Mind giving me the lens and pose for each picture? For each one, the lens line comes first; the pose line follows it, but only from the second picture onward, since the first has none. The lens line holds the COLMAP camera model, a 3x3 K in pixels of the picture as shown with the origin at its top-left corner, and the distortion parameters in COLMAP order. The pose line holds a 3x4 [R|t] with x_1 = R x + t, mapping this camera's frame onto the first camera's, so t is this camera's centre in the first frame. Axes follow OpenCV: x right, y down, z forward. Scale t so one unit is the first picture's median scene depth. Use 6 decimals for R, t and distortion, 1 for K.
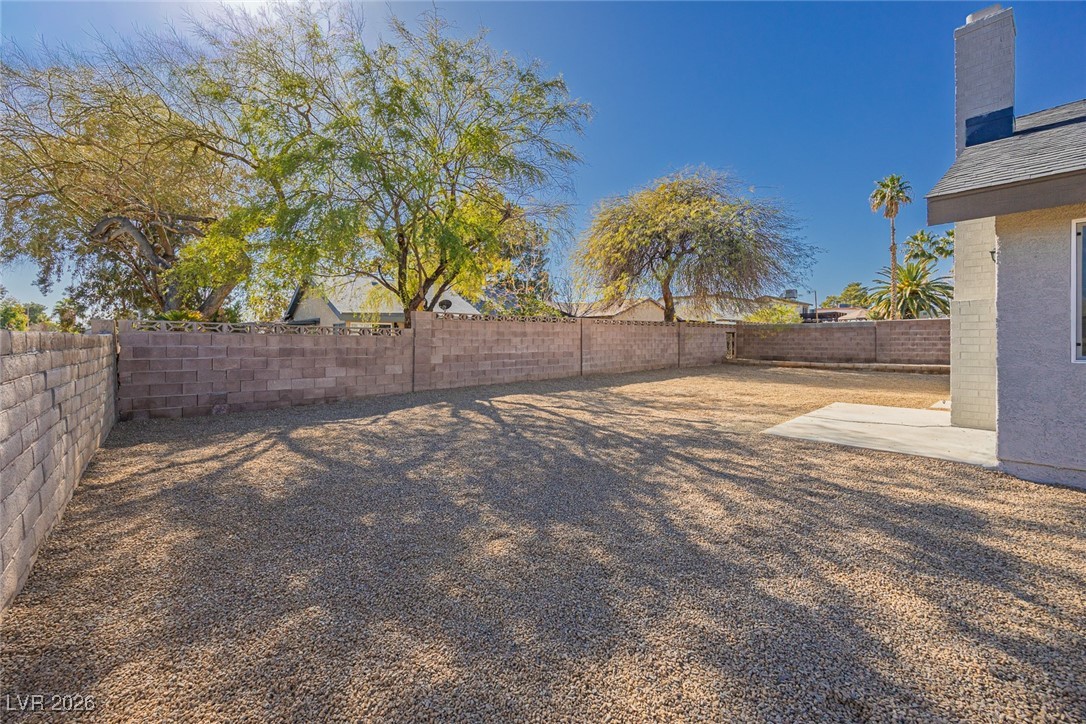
lens RADIAL K [[437.4, 0, 522.0], [0, 437.4, 344.2], [0, 0, 1]] dist [-0.000235, 0.000003]
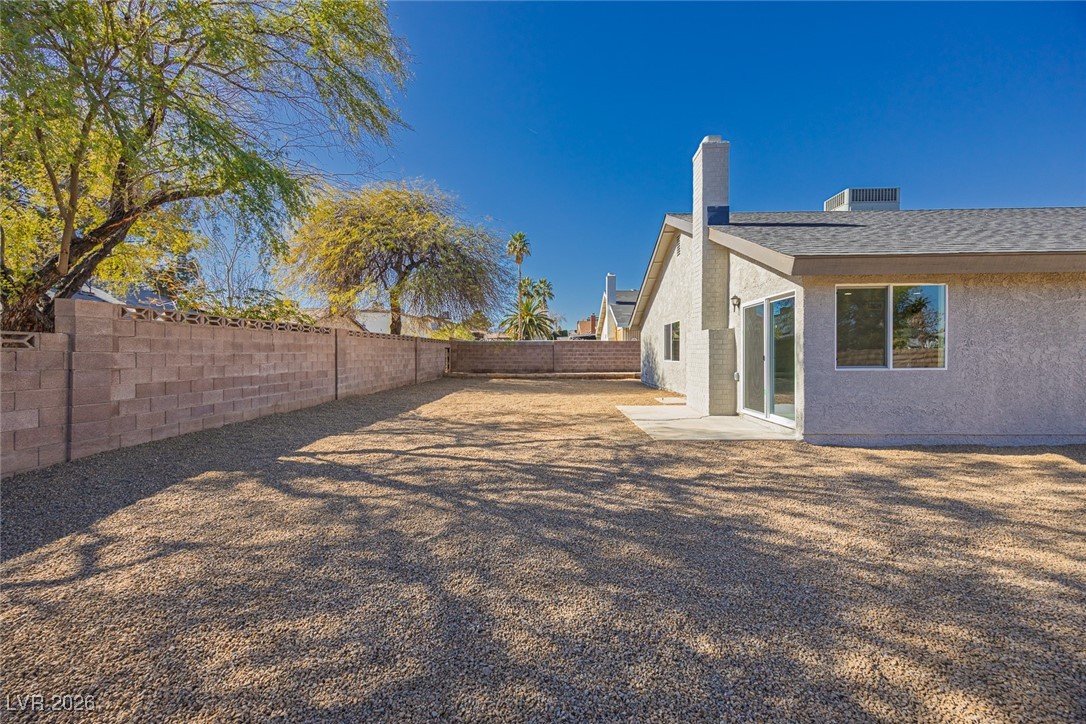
lens RADIAL K [[419.4, 0, 550.1], [0, 419.4, 359.4], [0, 0, 1]] dist [0.000132, -0.000797]
pose [[0.664310, -0.008268, 0.747411, -0.188602], [0.006619, 0.999965, 0.005179, -0.004180], [-0.747428, 0.001507, 0.664341, 0.217420]]
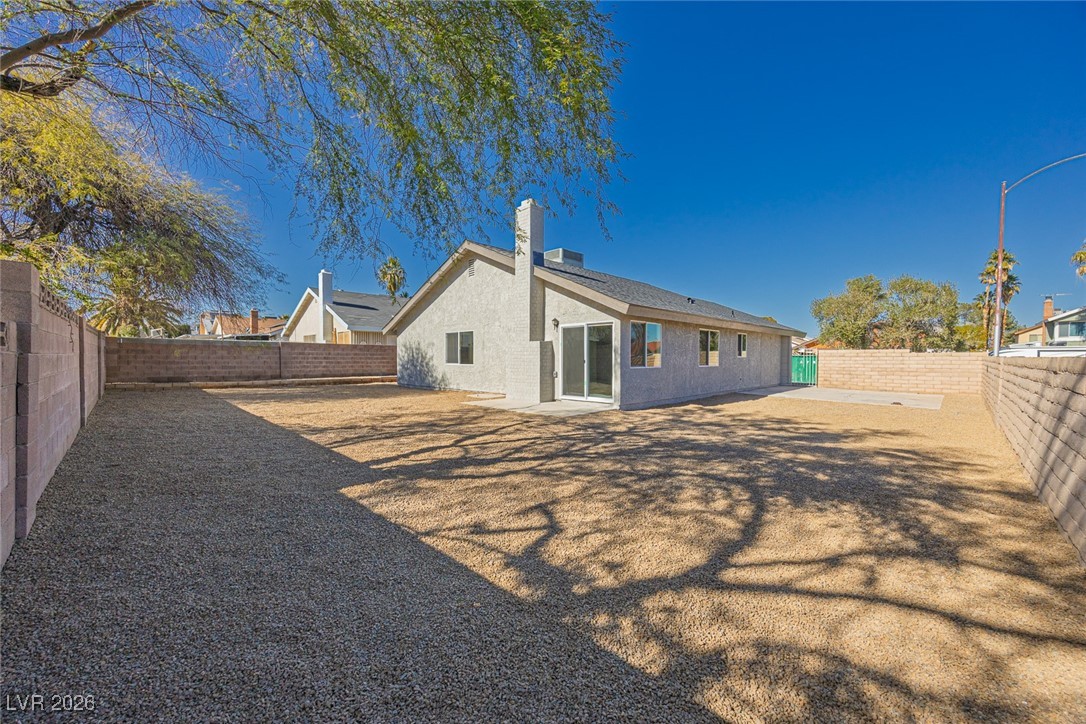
lens RADIAL K [[419.4, 0, 548.5], [0, 419.4, 367.2], [0, 0, 1]] dist [0.000132, -0.000797]
pose [[-0.092895, -0.017261, 0.995526, -0.444978], [0.003678, 0.999837, 0.017679, -0.005222], [-0.995669, 0.005304, -0.092816, 0.530413]]
